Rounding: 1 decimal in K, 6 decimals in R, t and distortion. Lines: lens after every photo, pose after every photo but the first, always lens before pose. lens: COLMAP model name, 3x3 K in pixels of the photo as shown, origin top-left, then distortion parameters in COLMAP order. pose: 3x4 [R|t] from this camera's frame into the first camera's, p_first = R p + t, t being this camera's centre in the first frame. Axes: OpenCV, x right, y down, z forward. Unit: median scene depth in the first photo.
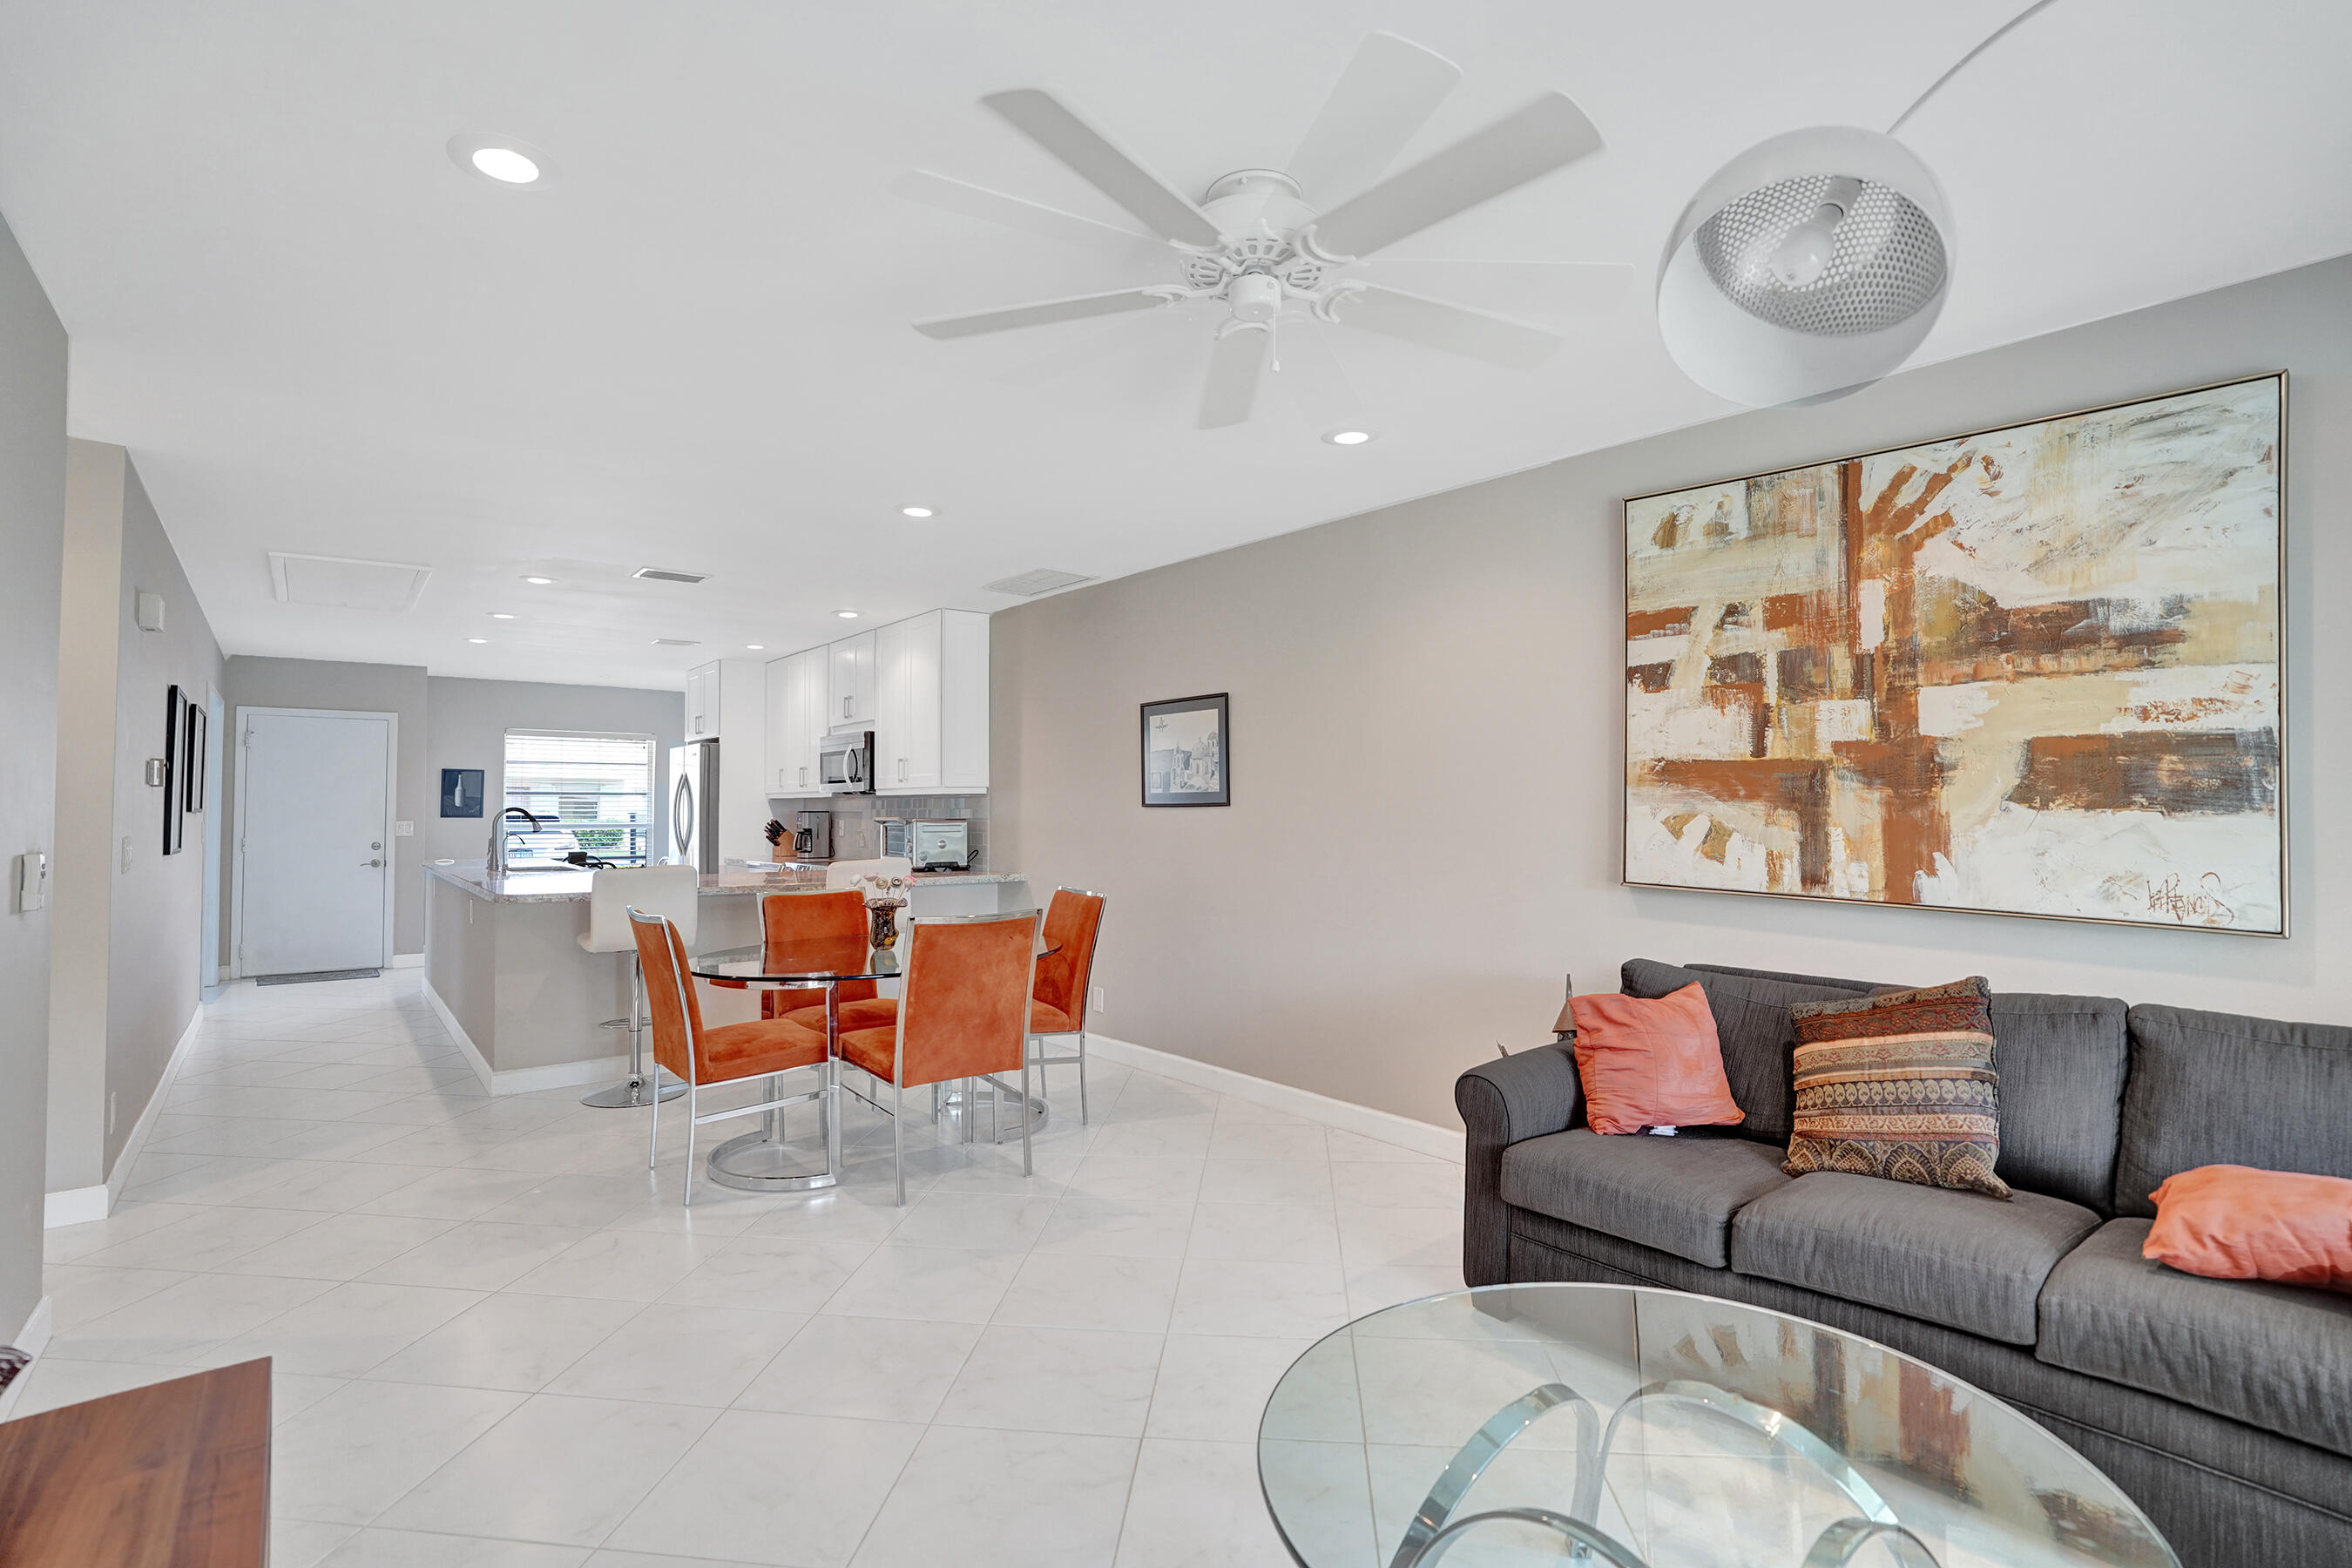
lens RADIAL K [[1093.5, 0, 1175.4], [0, 1093.5, 769.9], [0, 0, 1]] dist [-0.067566, 0.024228]
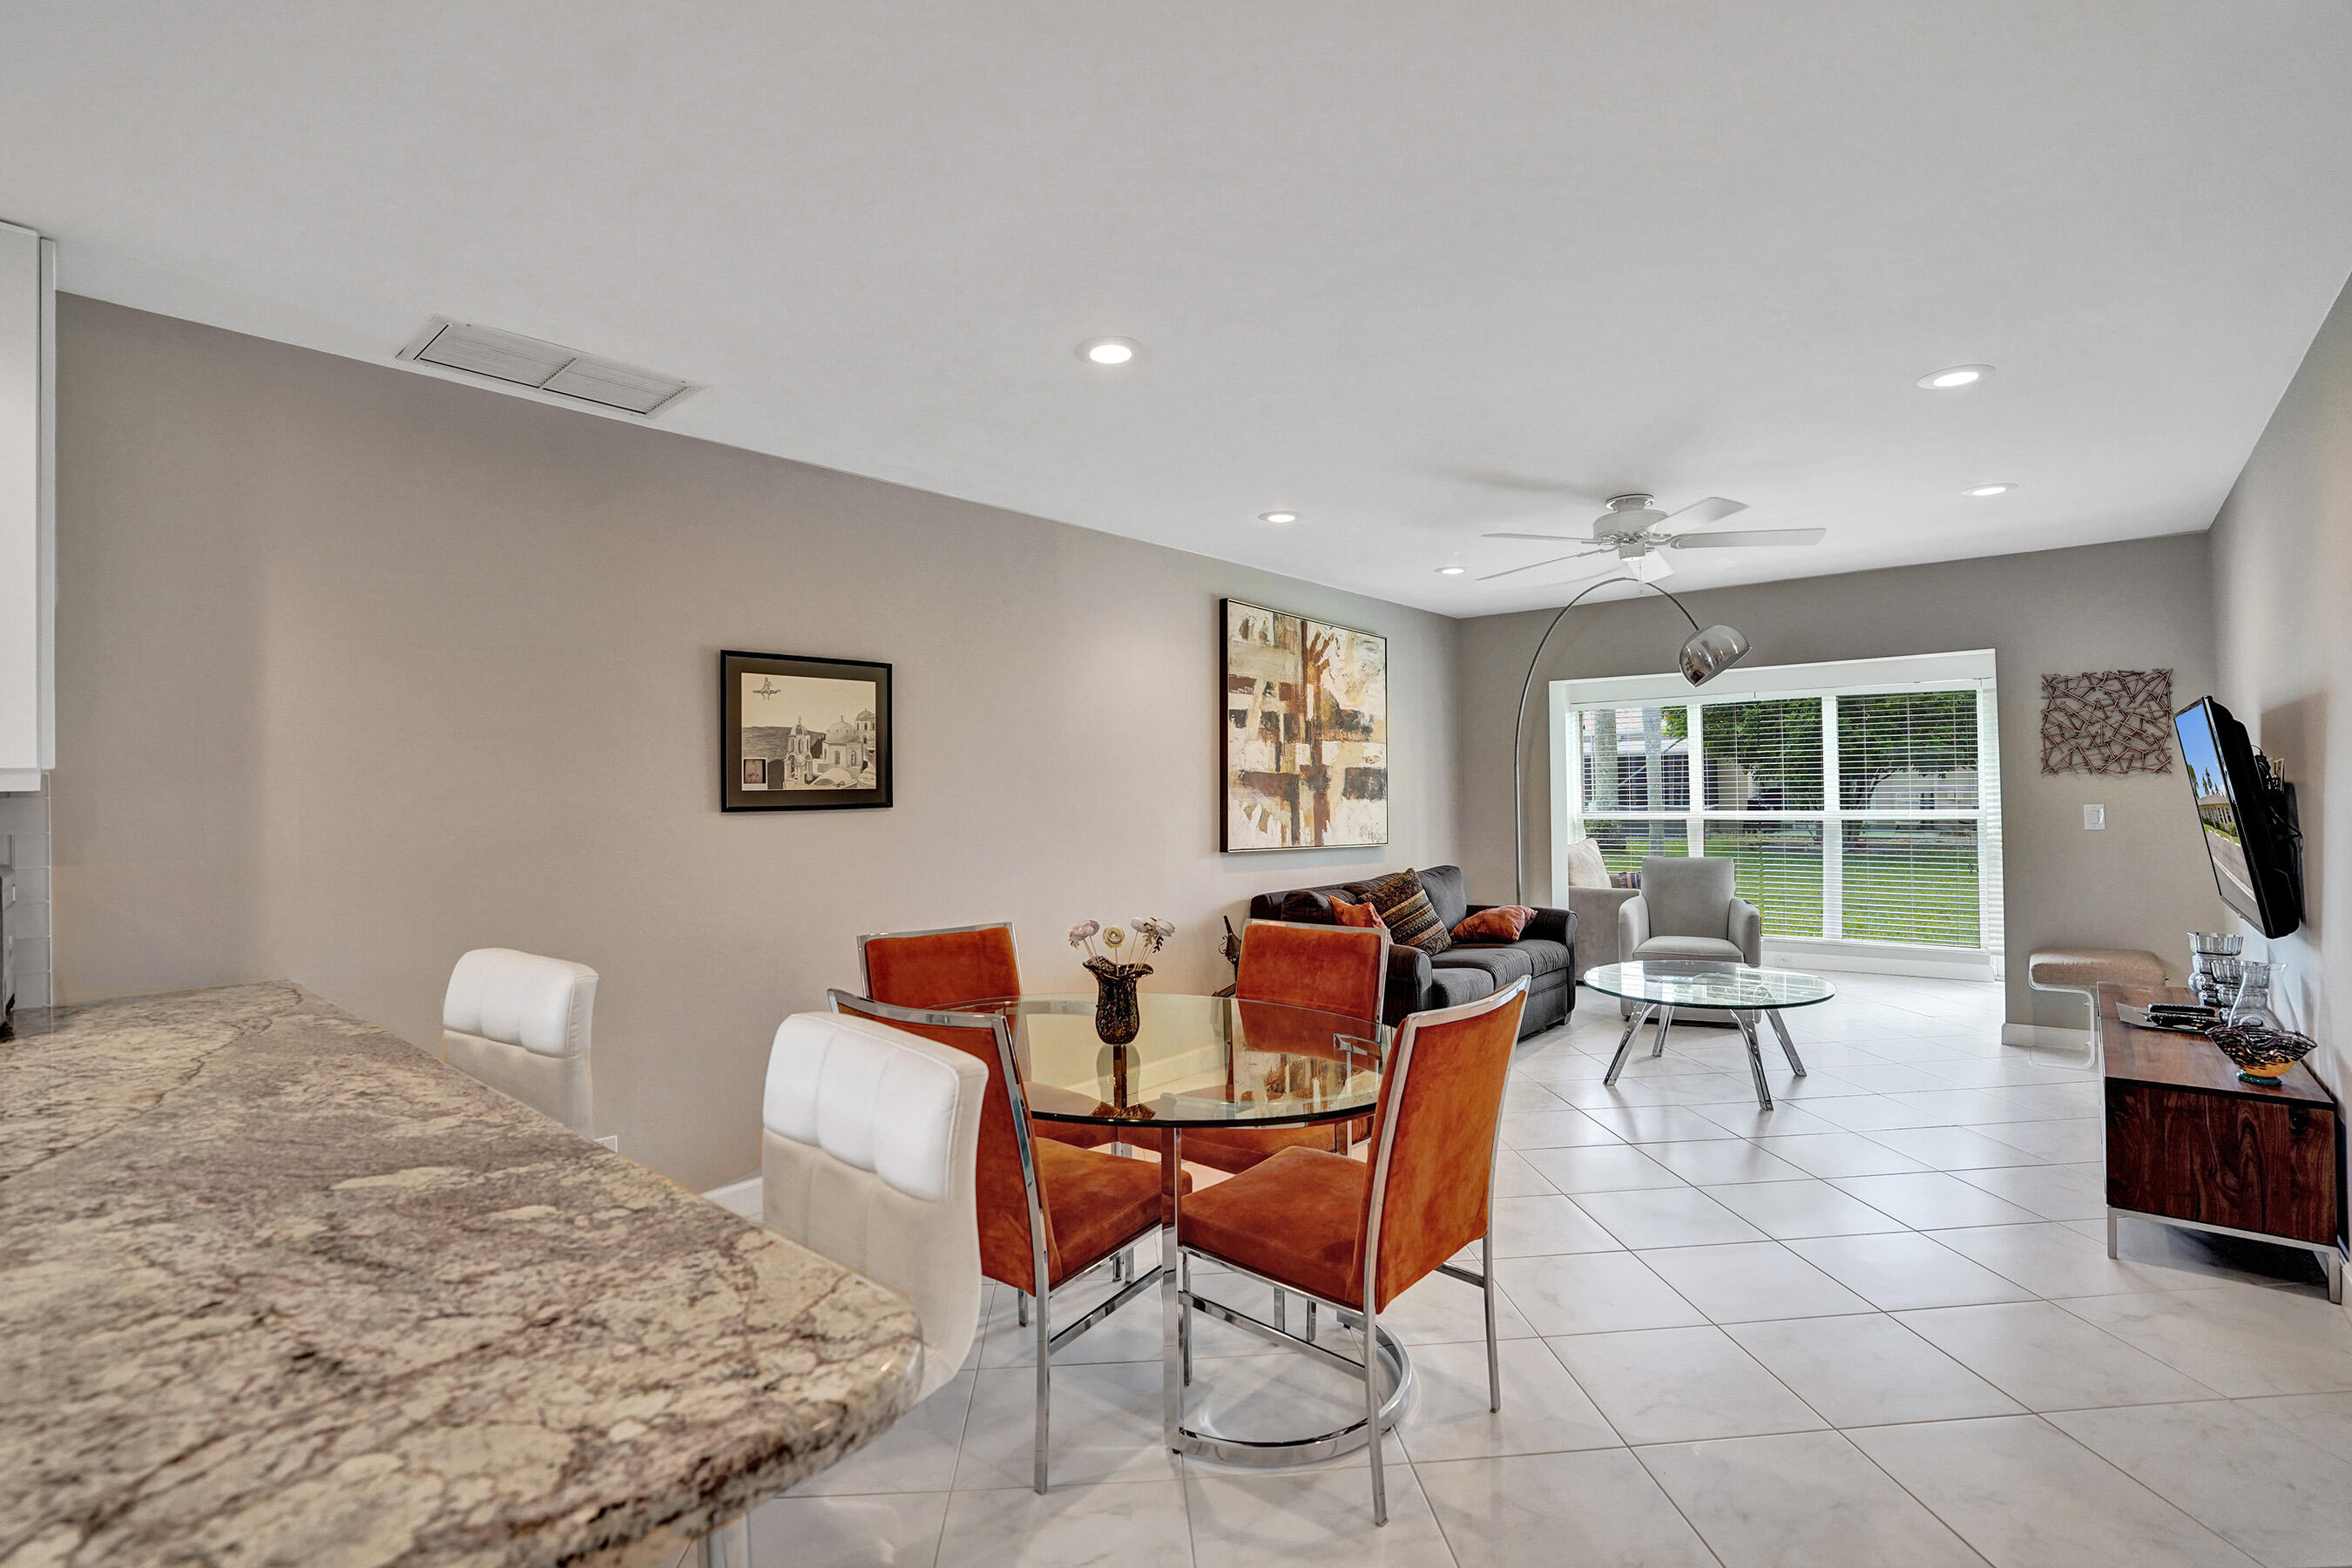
lens RADIAL K [[1093.5, 0, 1177.8], [0, 1093.5, 783.0], [0, 0, 1]] dist [-0.067566, 0.024228]
pose [[-0.166640, 0.010753, 0.985959, -1.242841], [-0.019177, 0.999716, -0.014144, 0.036807], [-0.985831, -0.021265, -0.166386, 1.505729]]
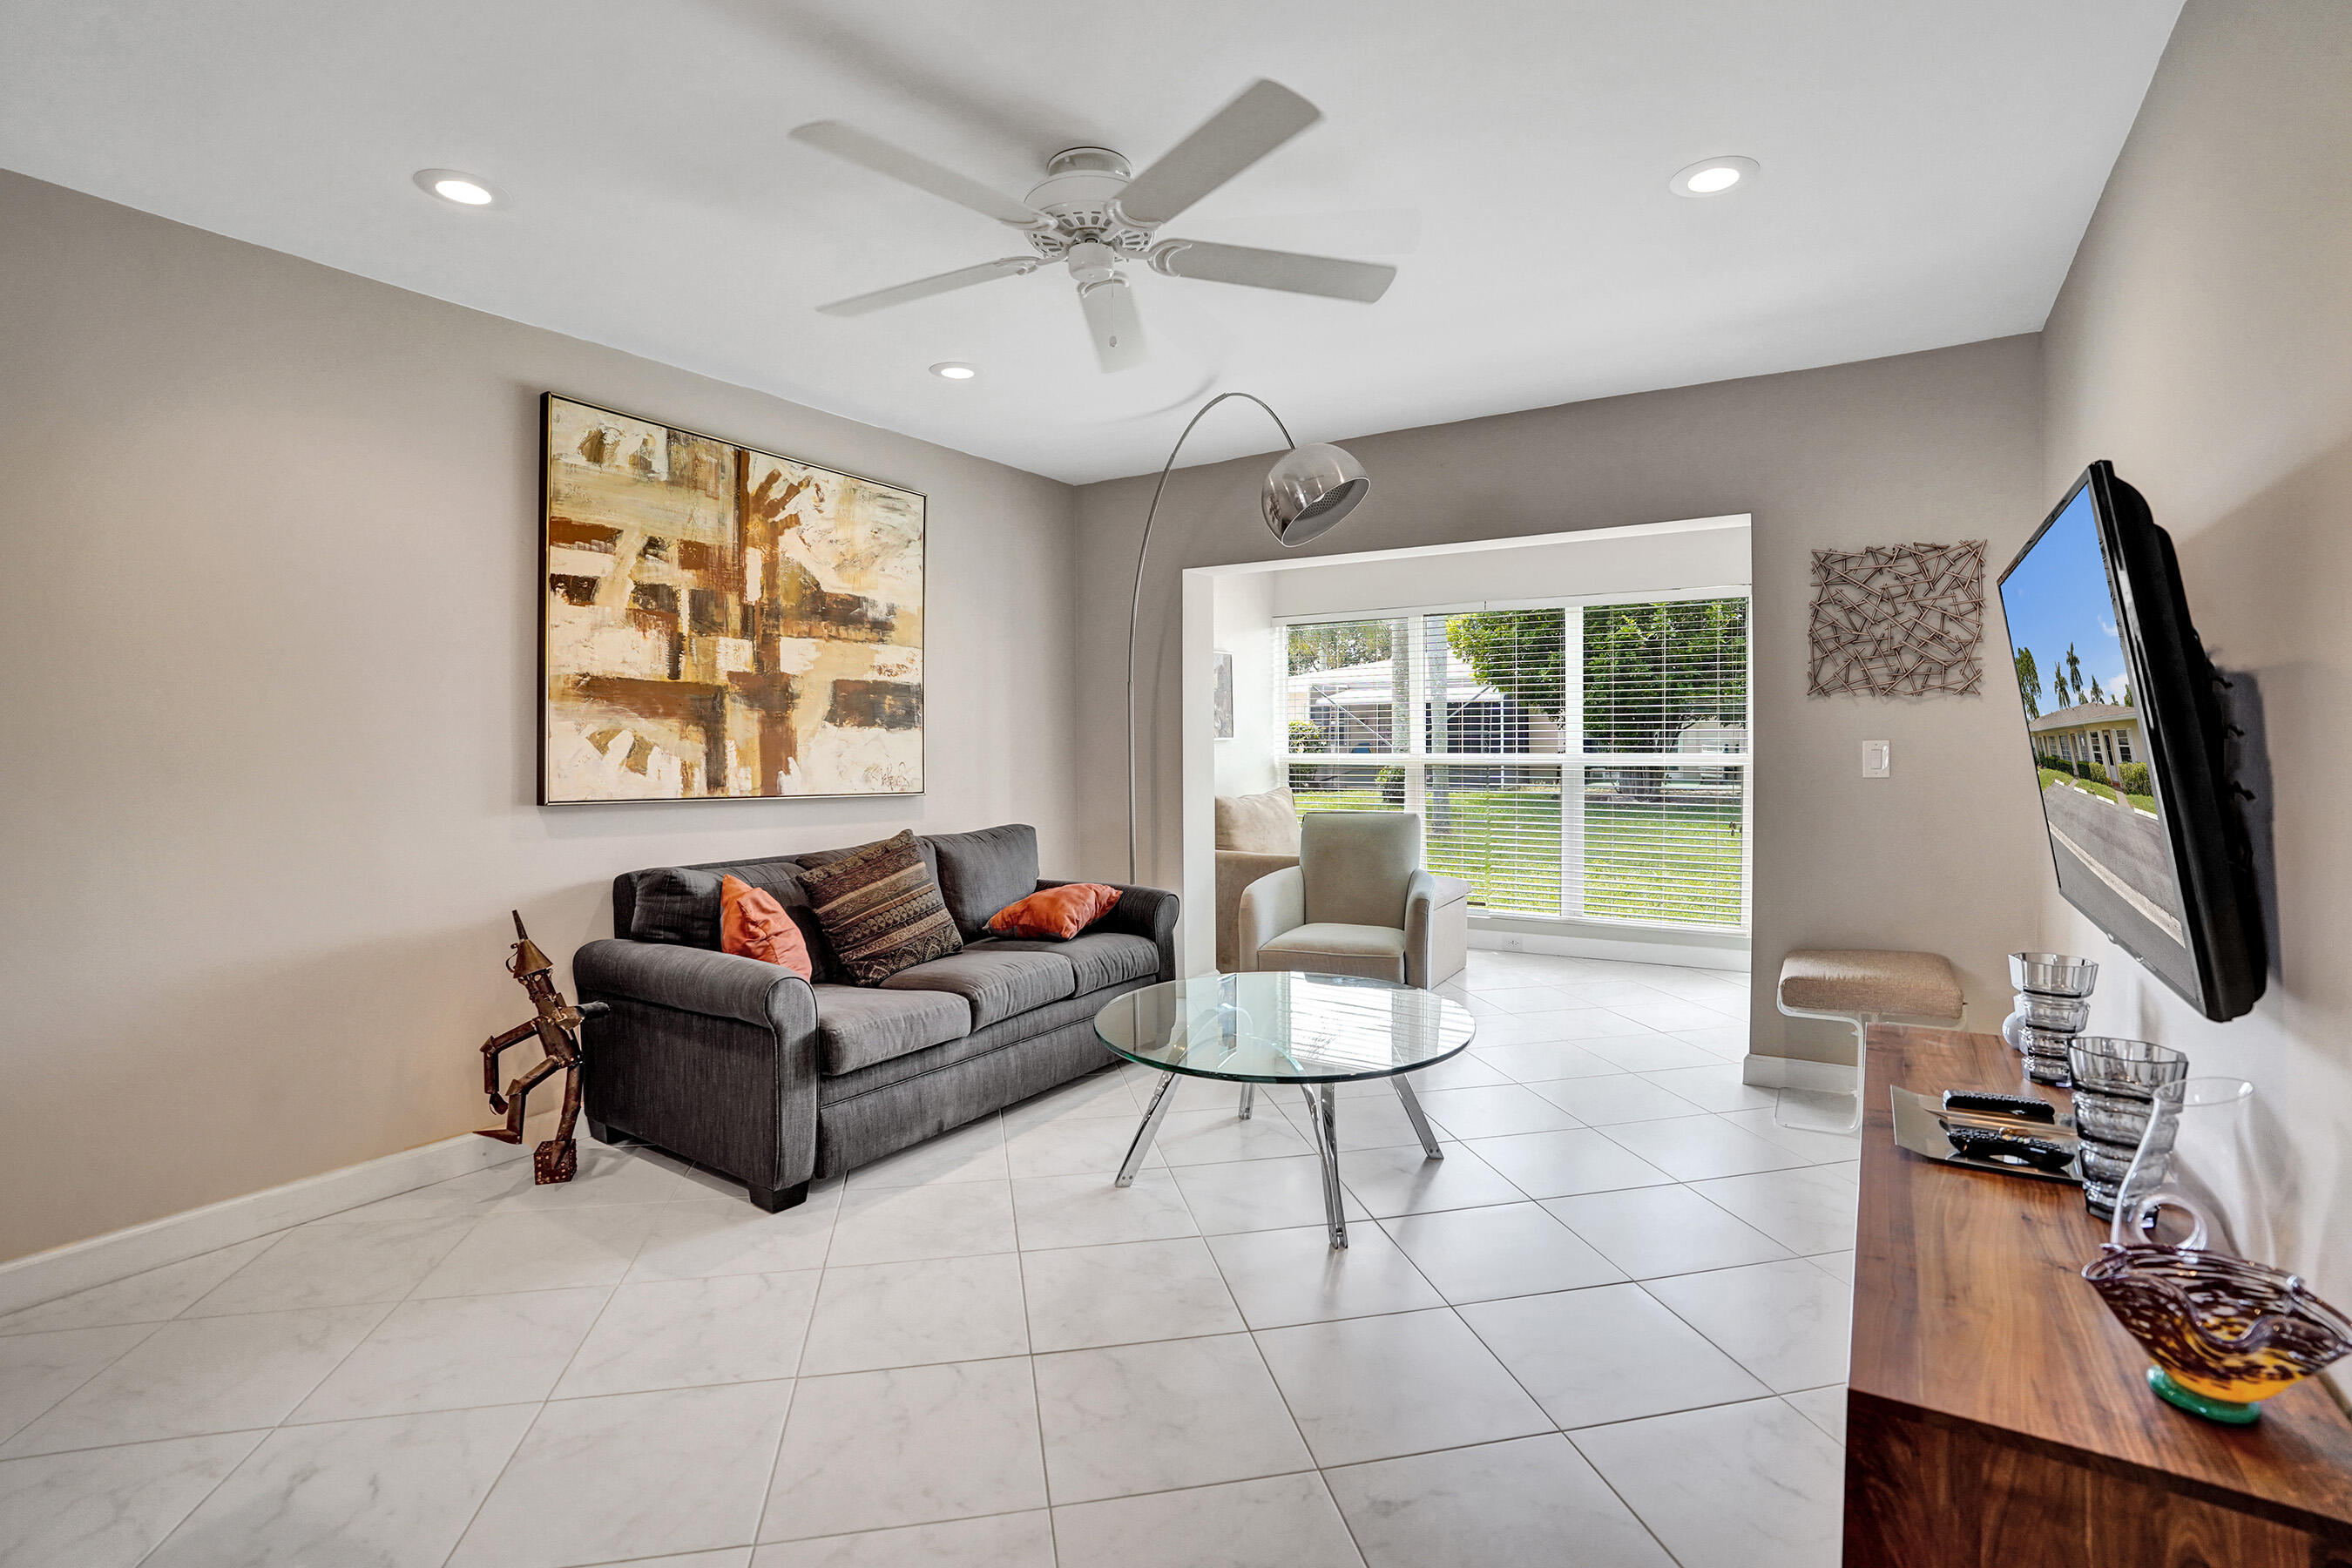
lens RADIAL K [[1093.5, 0, 1173.6], [0, 1093.5, 776.0], [0, 0, 1]] dist [-0.067566, 0.024228]
pose [[-0.288044, -0.029729, 0.957156, -0.719043], [-0.026353, 0.999386, 0.023110, 0.051093], [-0.957255, -0.018567, -0.288650, 0.846919]]
